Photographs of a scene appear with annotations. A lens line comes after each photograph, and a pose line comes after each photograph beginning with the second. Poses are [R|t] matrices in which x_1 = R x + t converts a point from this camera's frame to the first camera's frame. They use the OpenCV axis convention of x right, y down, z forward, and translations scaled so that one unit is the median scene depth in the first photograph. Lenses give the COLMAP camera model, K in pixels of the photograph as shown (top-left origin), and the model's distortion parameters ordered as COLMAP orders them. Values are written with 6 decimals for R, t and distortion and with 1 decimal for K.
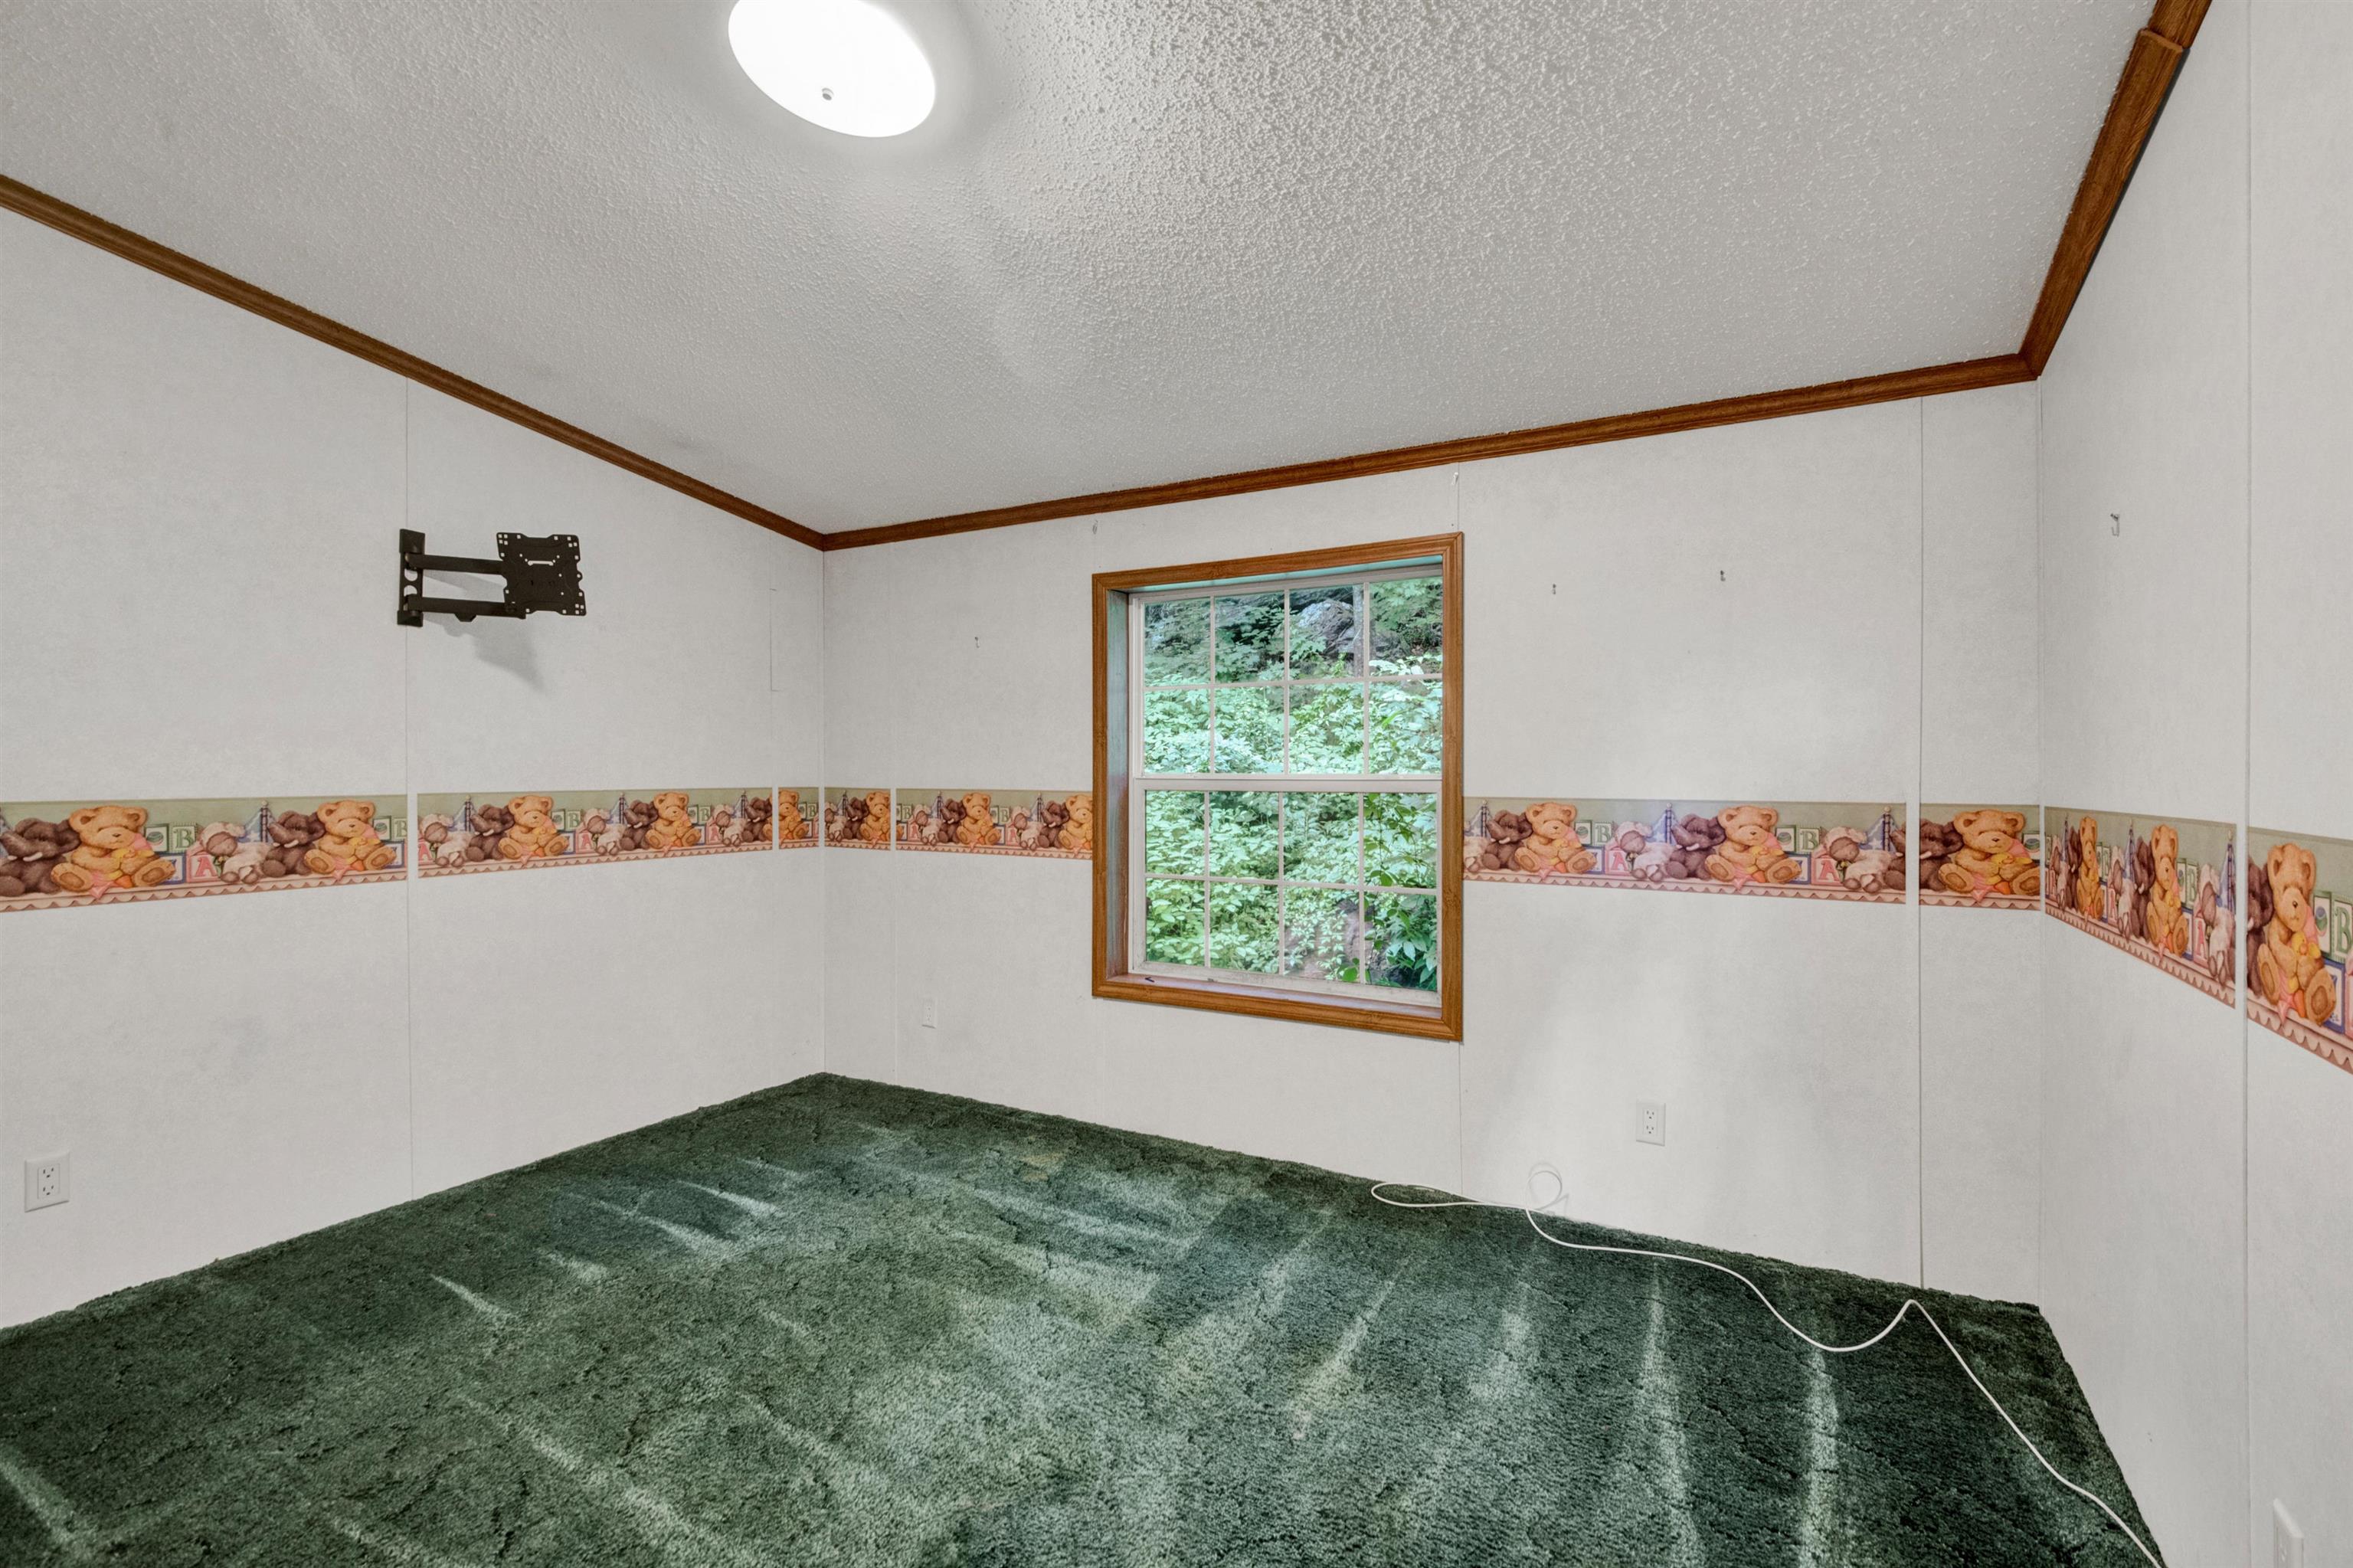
lens RADIAL K [[1068.3, 0, 1175.1], [0, 1068.3, 737.0], [0, 0, 1]] dist [-0.000220, -0.006719]
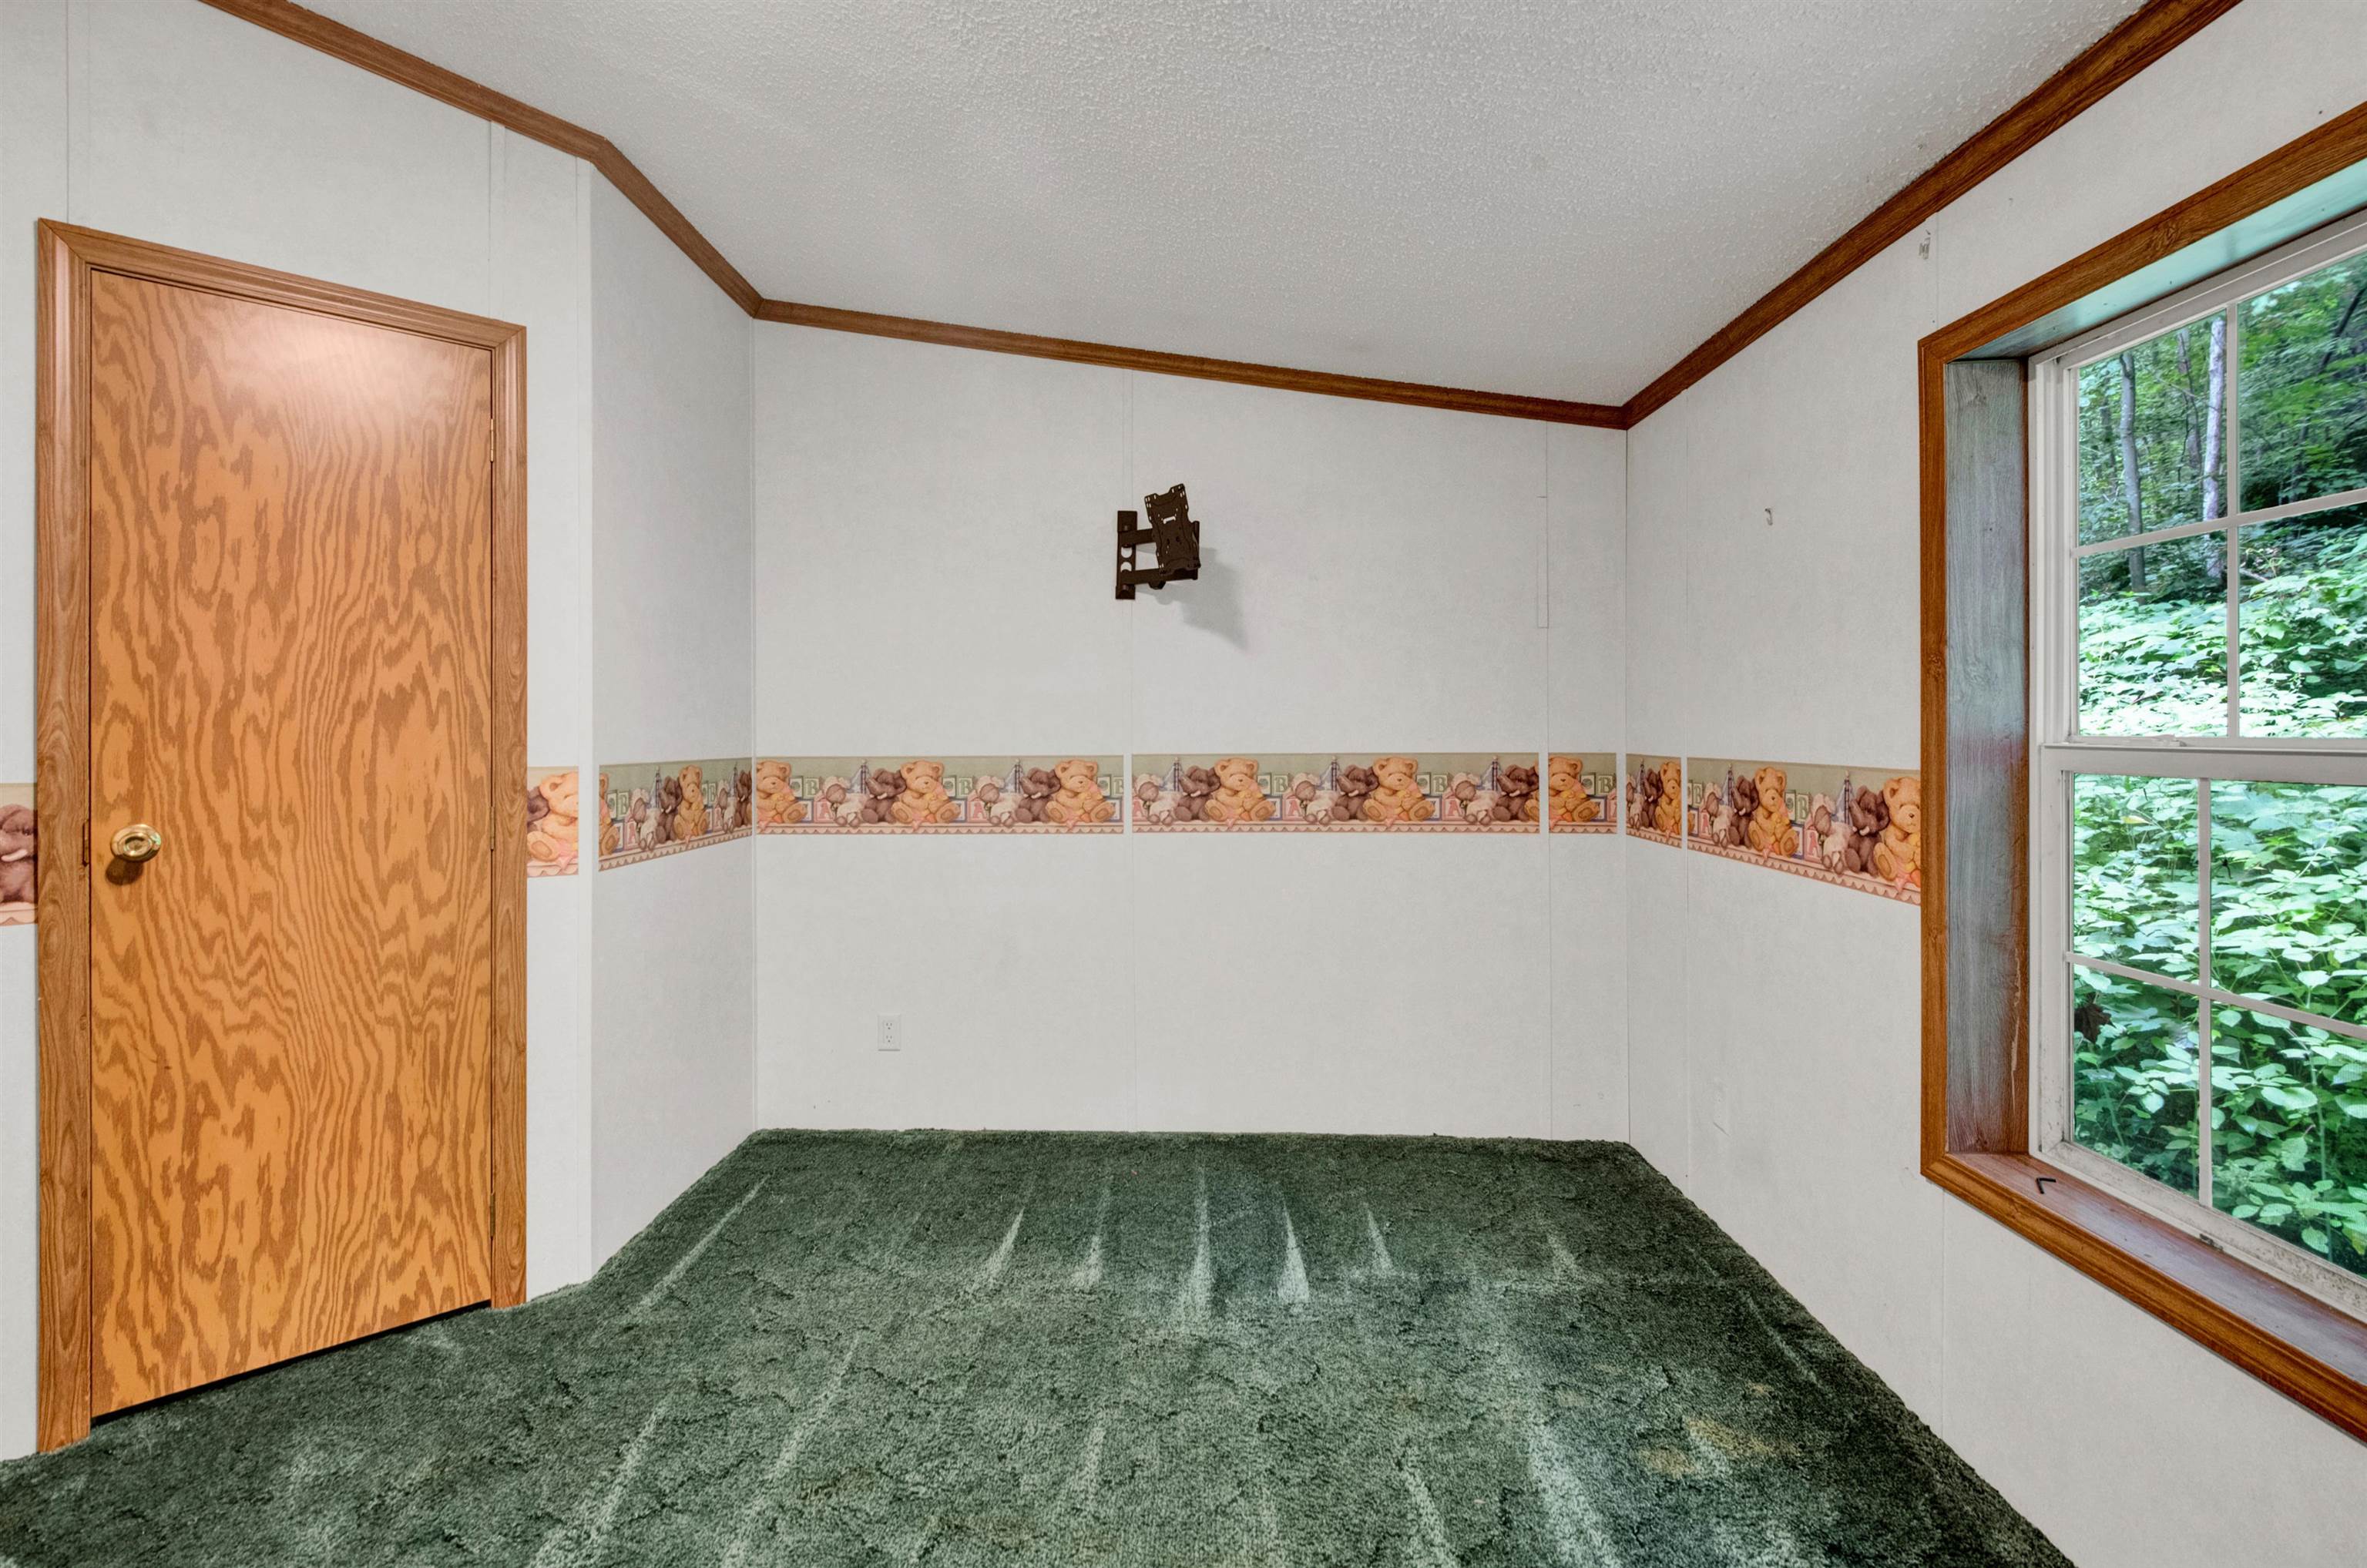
lens RADIAL K [[1073.2, 0, 1183.1], [0, 1073.2, 724.5], [0, 0, 1]] dist [0.041321, -0.029655]
pose [[0.441451, -0.008057, -0.897249, 0.260833], [0.032717, 0.999439, 0.007122, 0.015427], [0.896689, -0.032499, 0.441467, 0.521298]]
